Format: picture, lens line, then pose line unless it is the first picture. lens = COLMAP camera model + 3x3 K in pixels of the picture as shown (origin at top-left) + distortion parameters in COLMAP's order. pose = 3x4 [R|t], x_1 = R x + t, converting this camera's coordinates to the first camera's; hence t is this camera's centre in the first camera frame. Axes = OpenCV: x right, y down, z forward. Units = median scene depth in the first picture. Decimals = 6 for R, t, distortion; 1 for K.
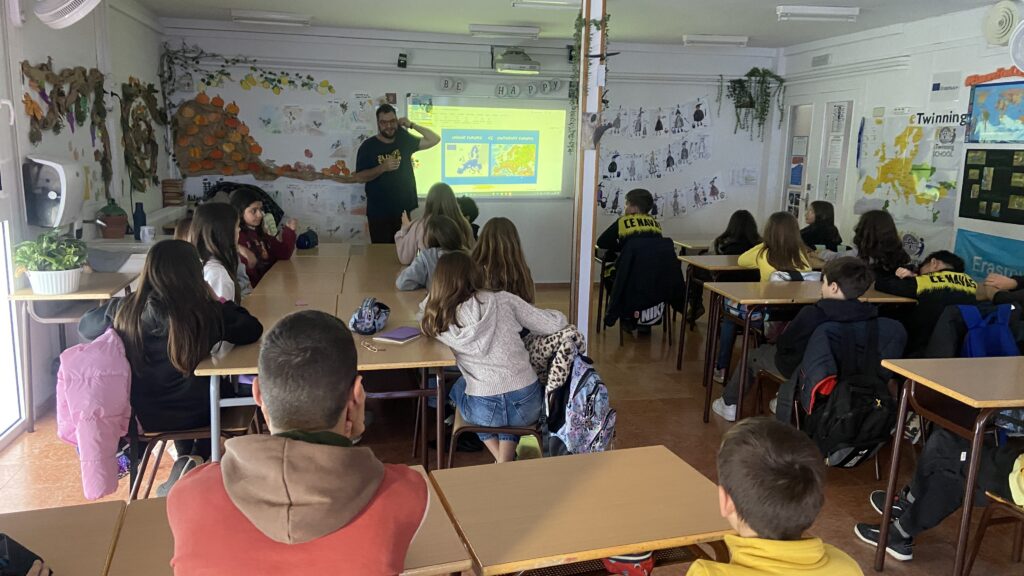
lens RADIAL K [[787.7, 0, 512.4], [0, 787.7, 289.3], [0, 0, 1]] dist [0.094738, 0.002911]
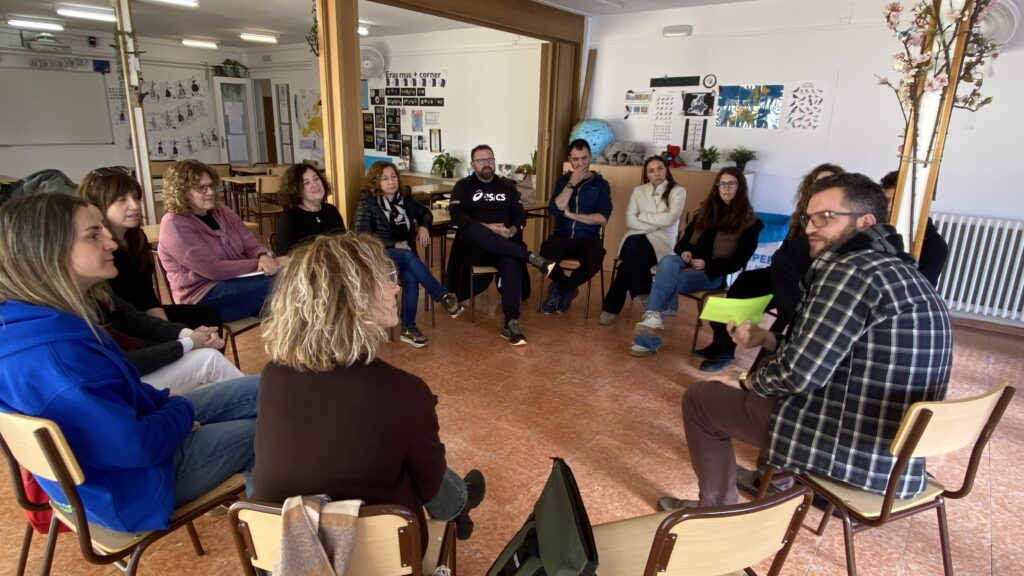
lens RADIAL K [[578.4, 0, 511.6], [0, 578.4, 284.3], [0, 0, 1]] dist [-0.004568, -0.002035]
pose [[0.754124, -0.175229, 0.632923, -0.084145], [0.103521, 0.983416, 0.148920, 0.057183], [-0.648521, -0.046784, 0.759757, -0.286444]]
